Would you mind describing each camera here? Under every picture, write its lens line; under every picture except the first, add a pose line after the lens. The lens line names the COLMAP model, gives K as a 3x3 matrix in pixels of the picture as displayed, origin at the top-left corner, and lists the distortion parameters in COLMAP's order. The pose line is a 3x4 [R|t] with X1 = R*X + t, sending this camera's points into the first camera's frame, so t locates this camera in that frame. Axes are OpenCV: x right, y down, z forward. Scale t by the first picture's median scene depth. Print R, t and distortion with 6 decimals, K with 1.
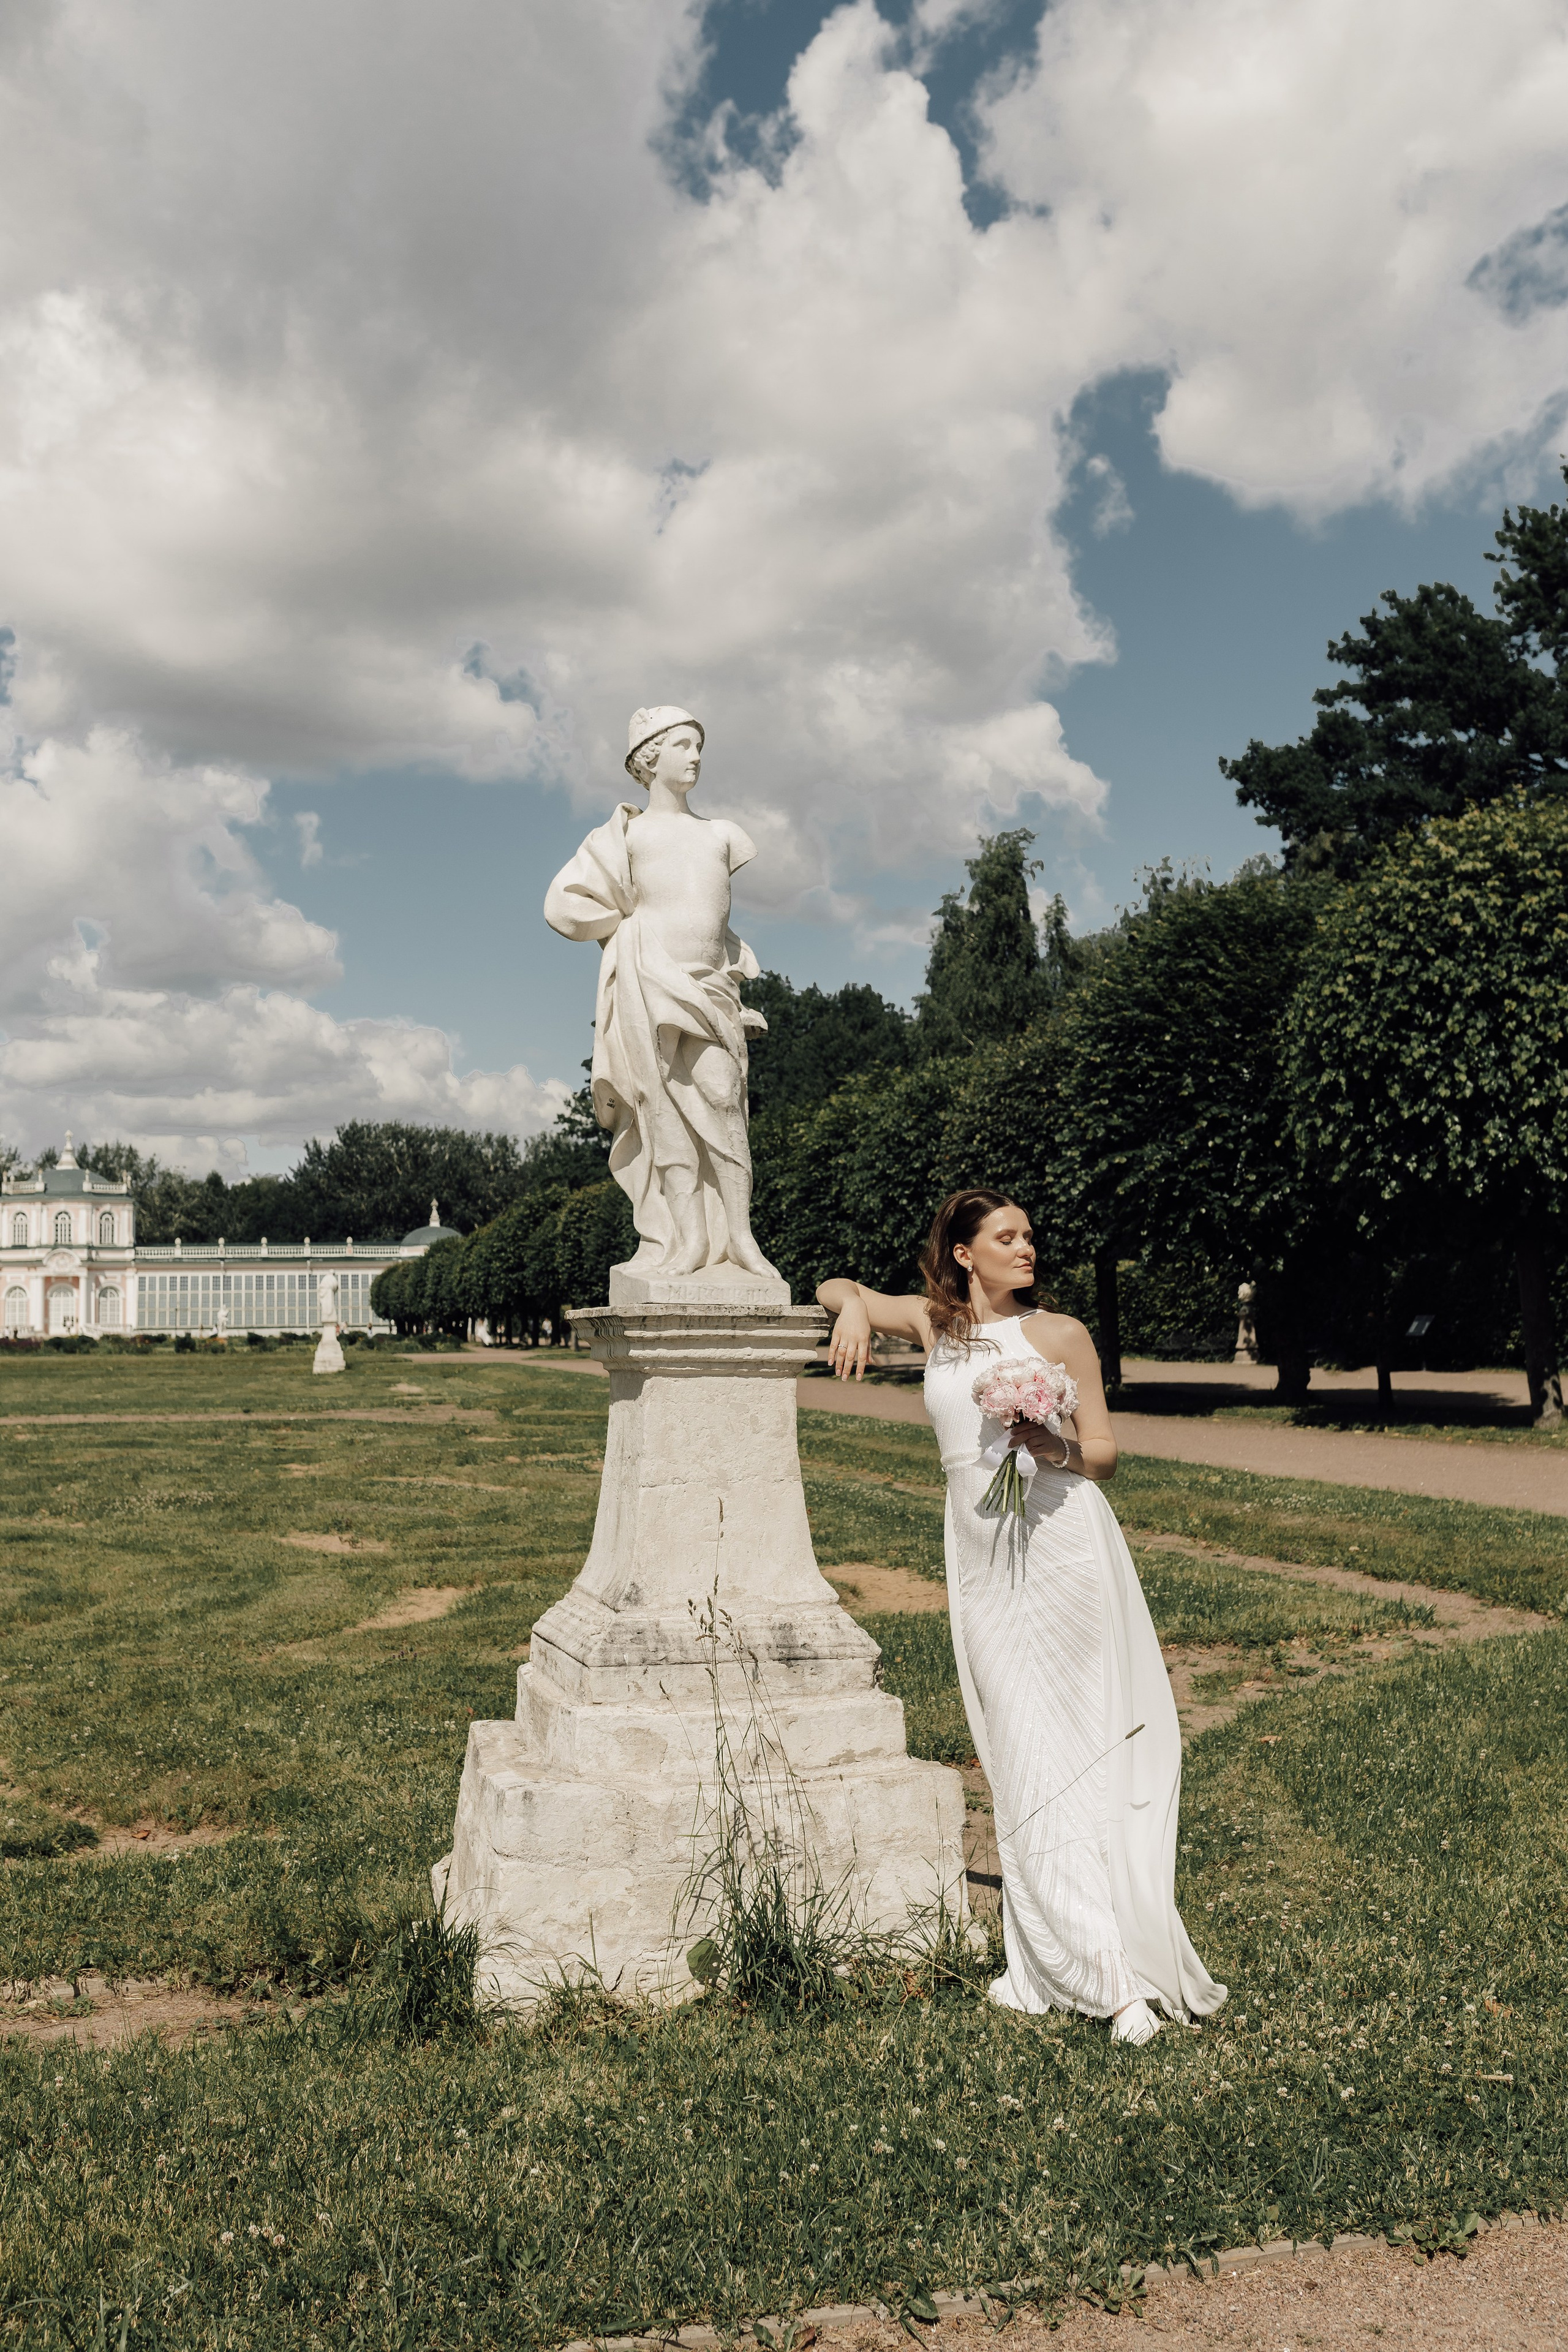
lens RADIAL K [[2241.8, 0, 787.0], [0, 2241.8, 1167.2], [0, 0, 1]] dist [0.017462, 0.000000]
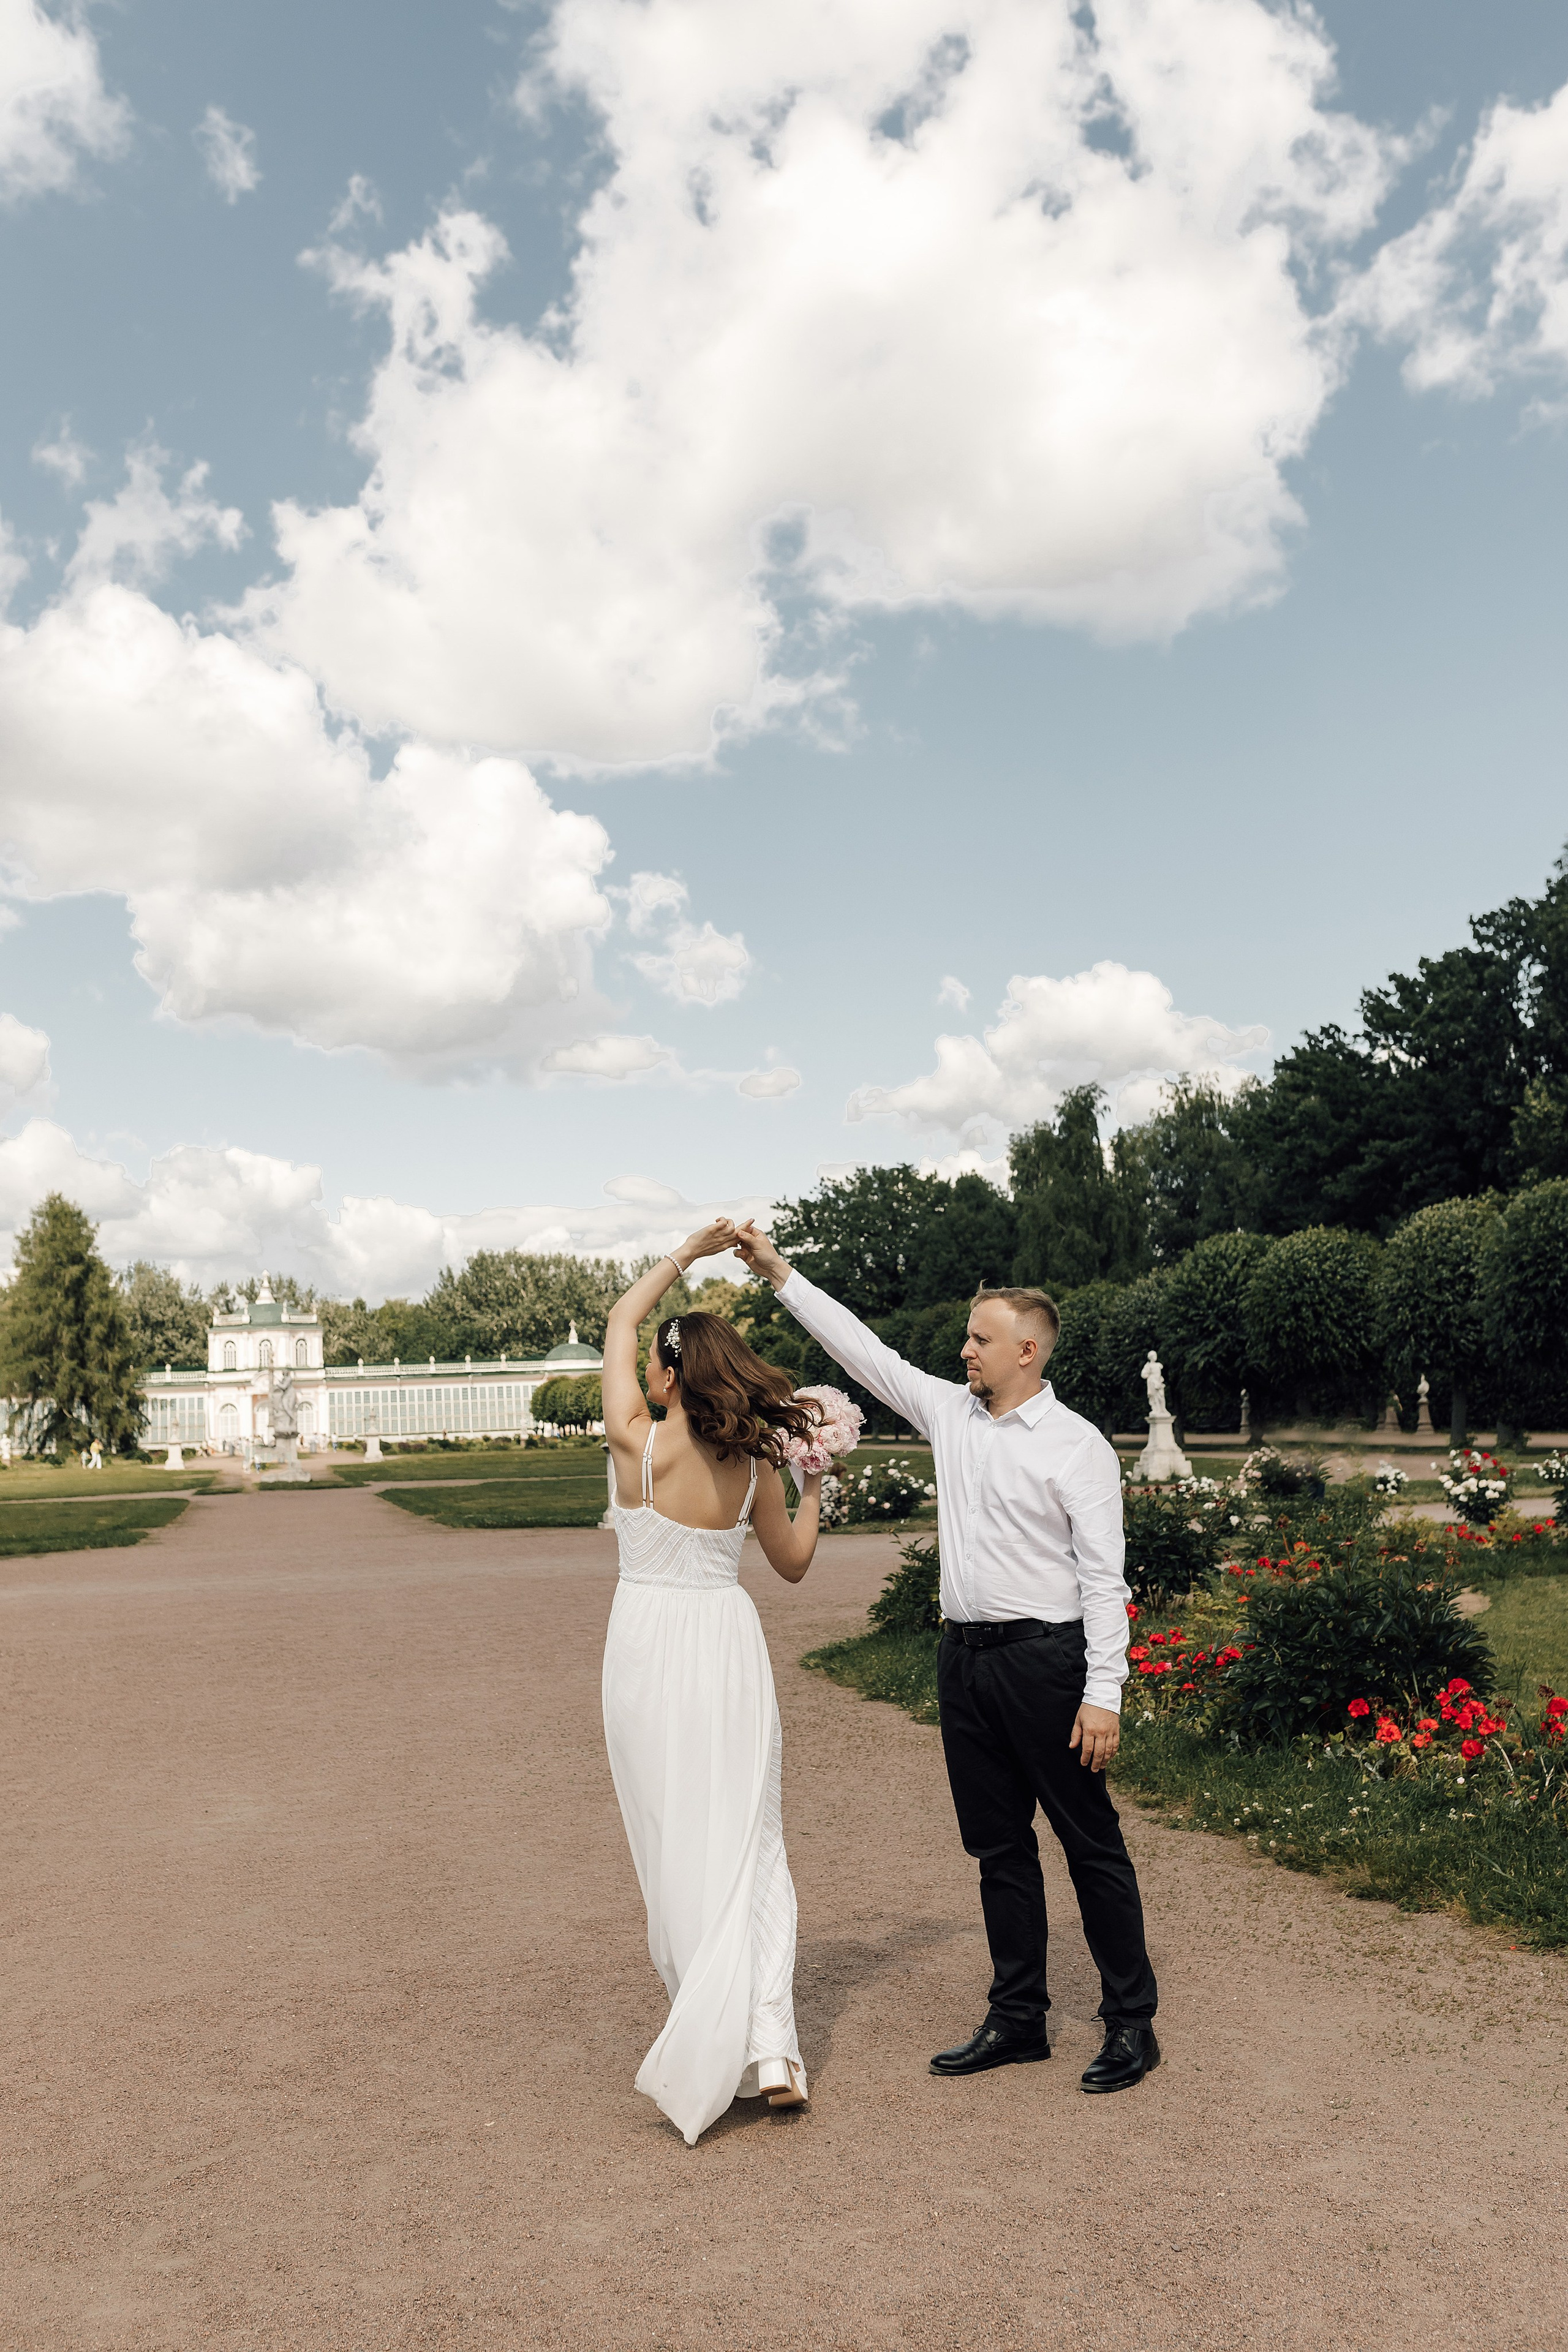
lens RADIAL K [[2241.8, 0, 794.8], [0, 2241.8, 1165.4], [0, 0, 1]] dist [0.017462, 0.000000]
pose [[0.999640, -0.026430, -0.004606, -0.155825], [0.026211, 0.998749, -0.042577, -0.065974], [0.005726, 0.042441, 0.999083, -0.877043]]
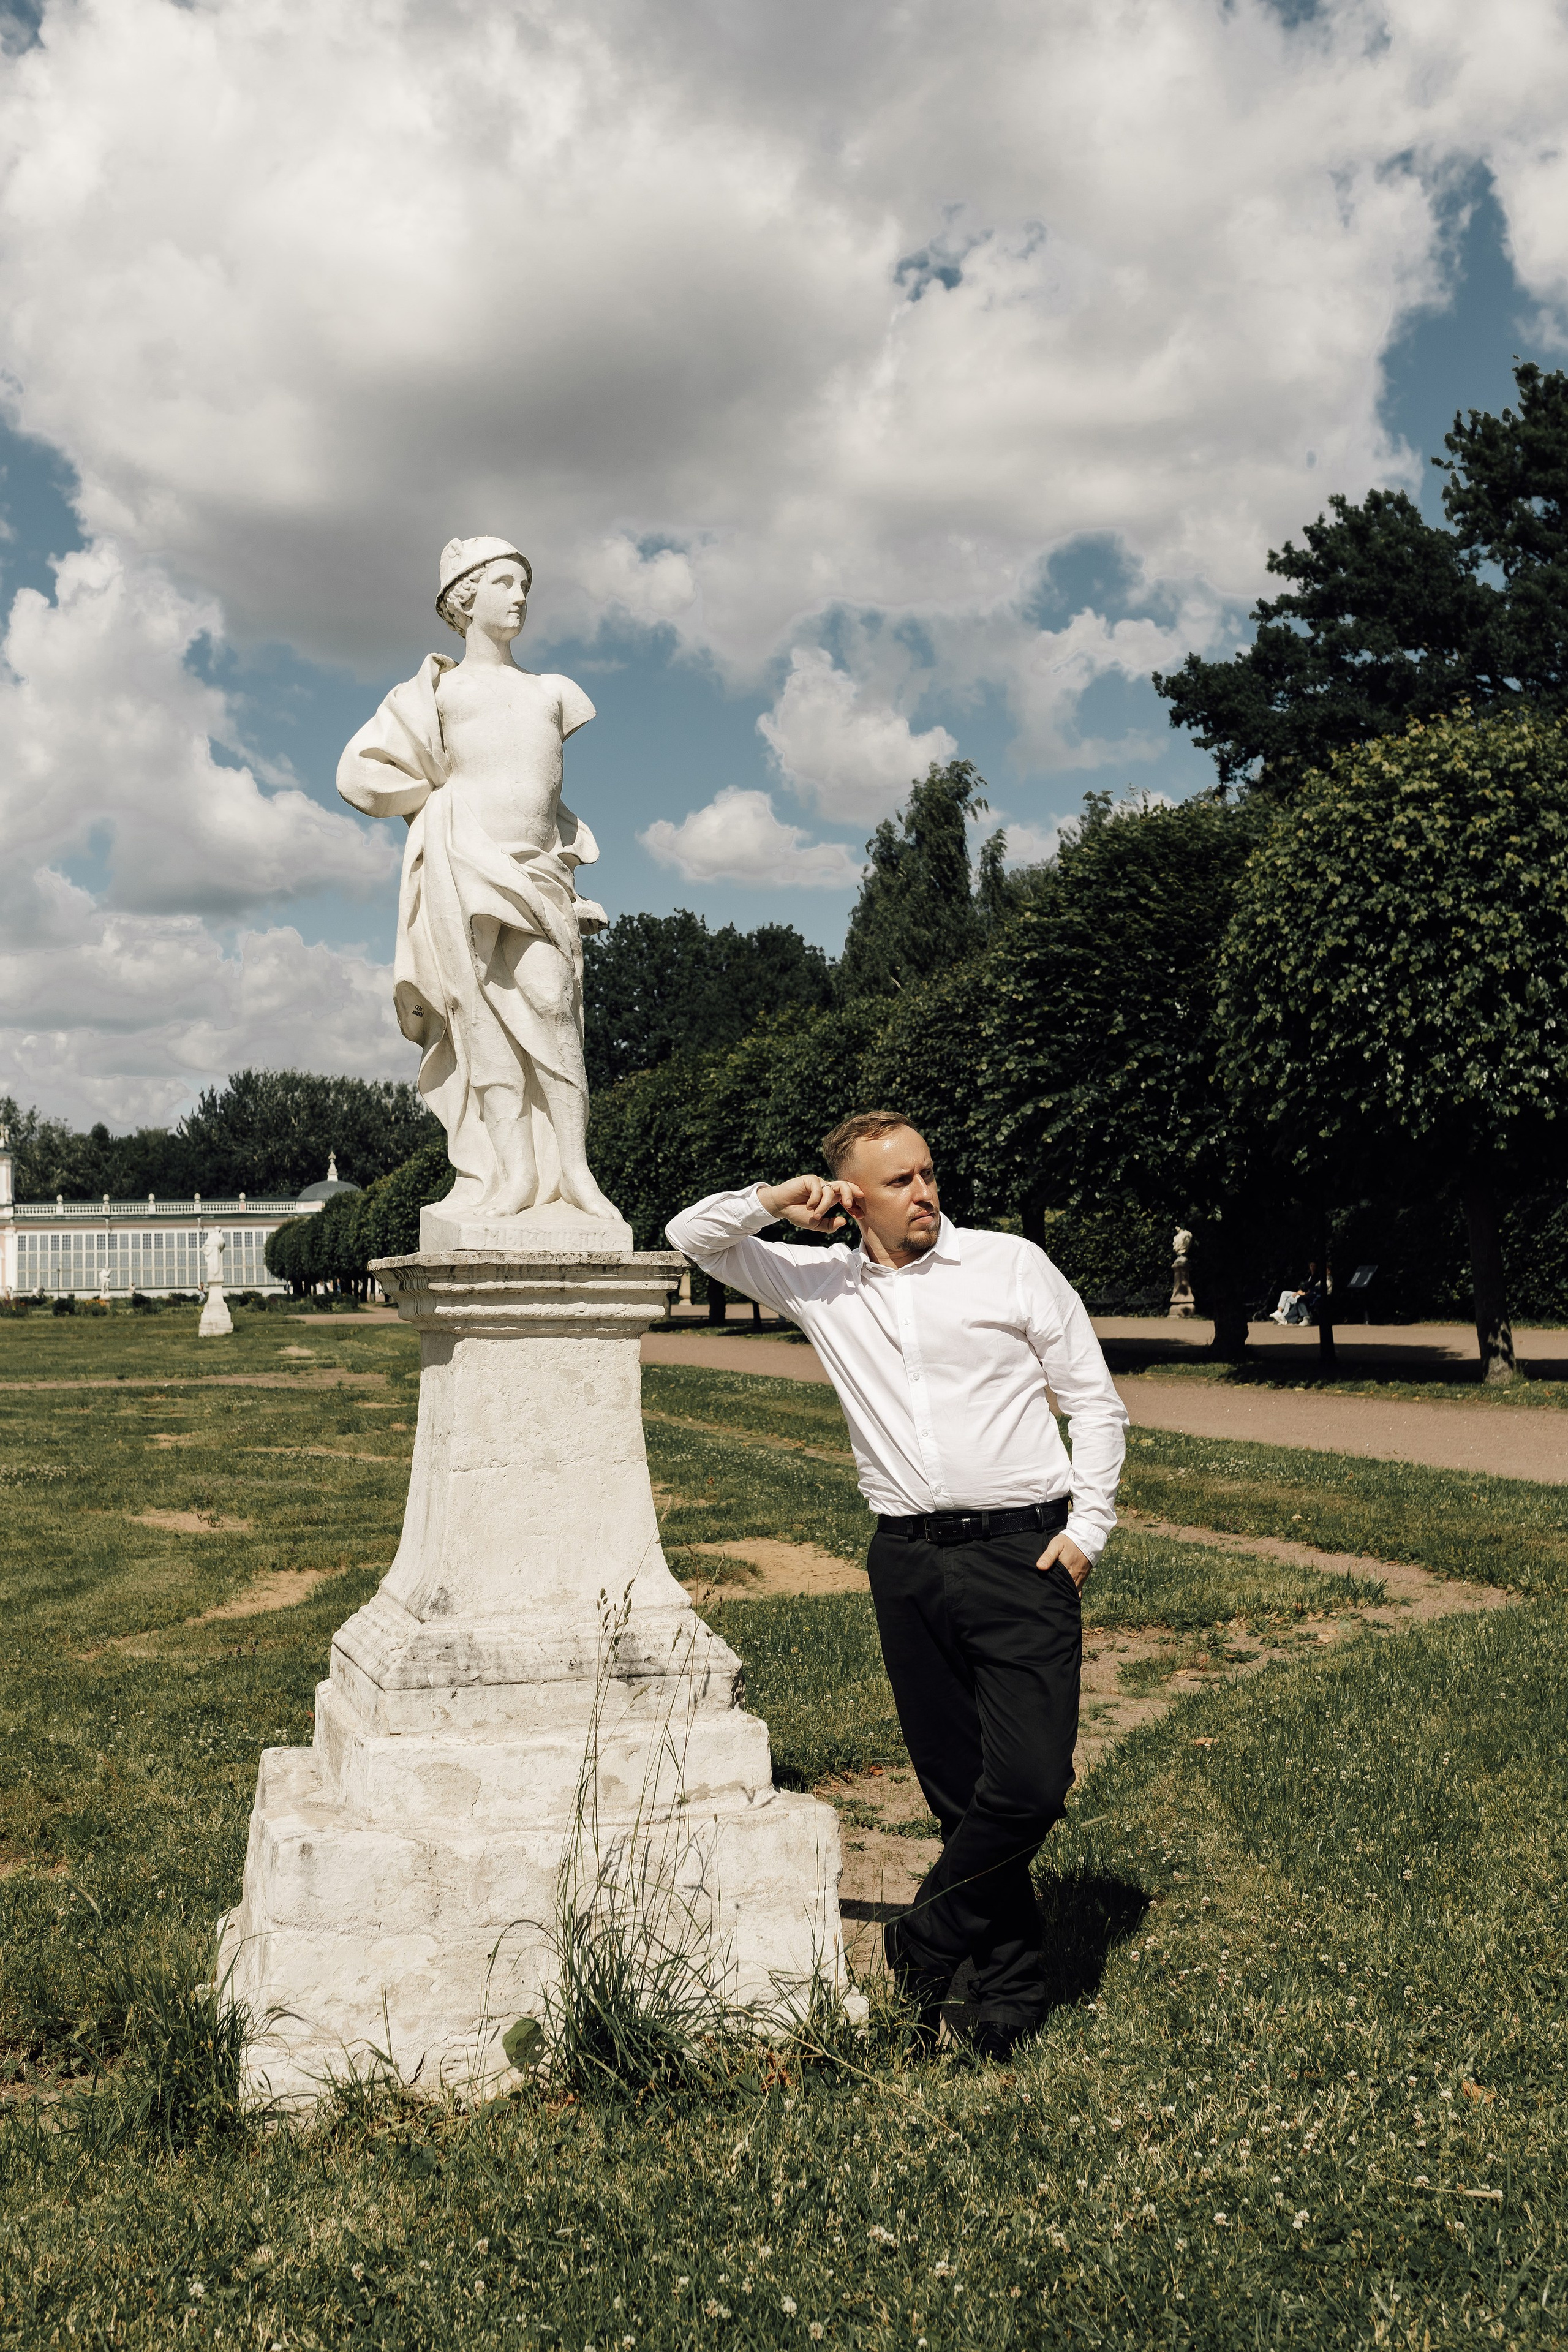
lens RADIAL K [[2241.8, 0, 790.7], [0, 2241.8, 1177.6], [0, 0, 1]] dist [0.017462, 0.000000]
pose [[0.999573, -0.006026, 0.028592, 0.013020], [0.005359, 0.999713, 0.023341, 0.005294], [-0.028725, -0.023178, 0.999319, 0.059090]]
